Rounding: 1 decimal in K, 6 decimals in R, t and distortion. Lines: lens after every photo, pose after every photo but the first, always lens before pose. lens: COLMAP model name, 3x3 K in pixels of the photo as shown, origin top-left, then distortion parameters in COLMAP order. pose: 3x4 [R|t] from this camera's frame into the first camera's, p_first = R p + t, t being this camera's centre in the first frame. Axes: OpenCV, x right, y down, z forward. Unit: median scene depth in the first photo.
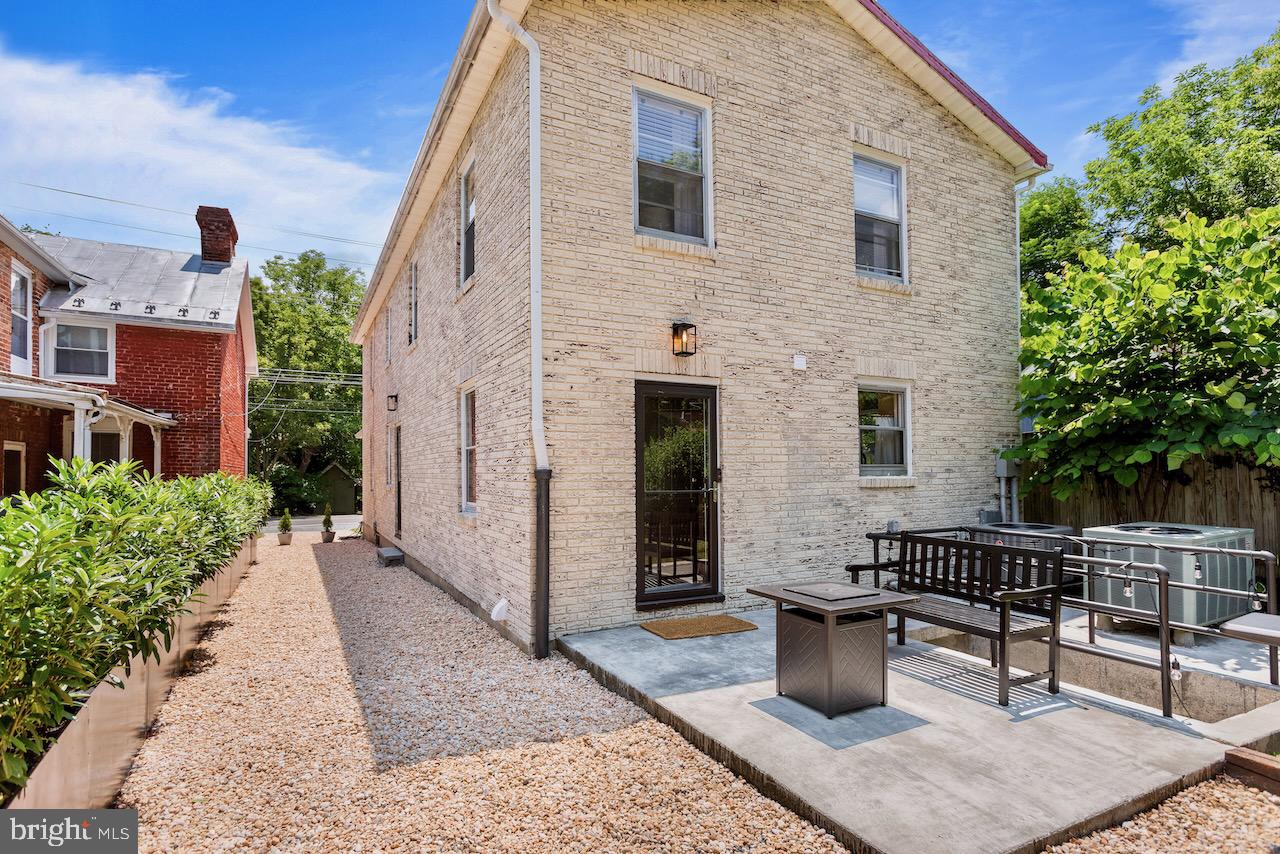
lens RADIAL K [[645.3, 0, 641.6], [0, 645.3, 457.5], [0, 0, 1]] dist [0.000459, 0.000221]
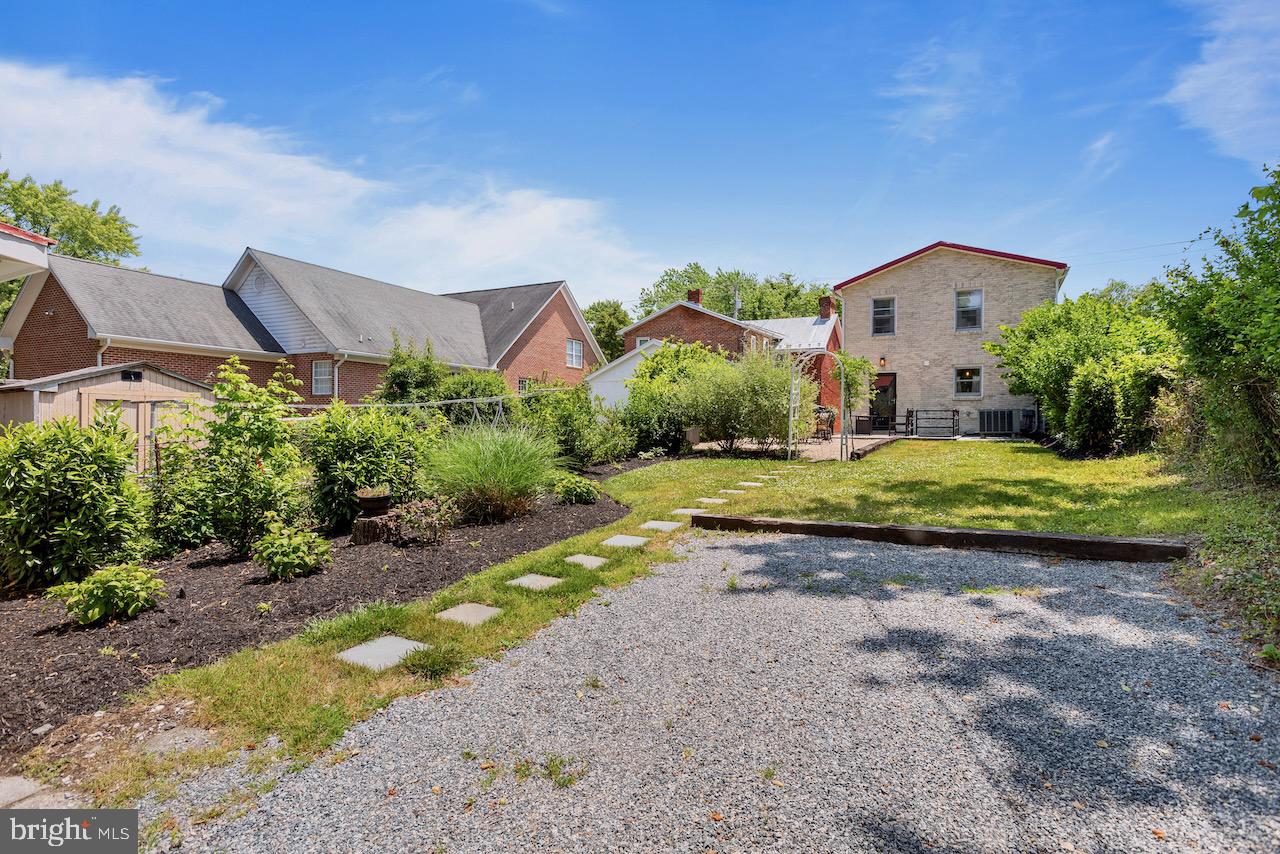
lens RADIAL K [[668.1, 0, 640.0], [0, 668.1, 427.0], [0, 0, 1]] dist [0.000502, 0.000091]
pose [[0.555942, 0.016815, -0.831051, 2.243967], [0.011415, 0.999547, 0.027860, 0.070347], [0.831143, -0.024975, 0.555498, -2.127394]]
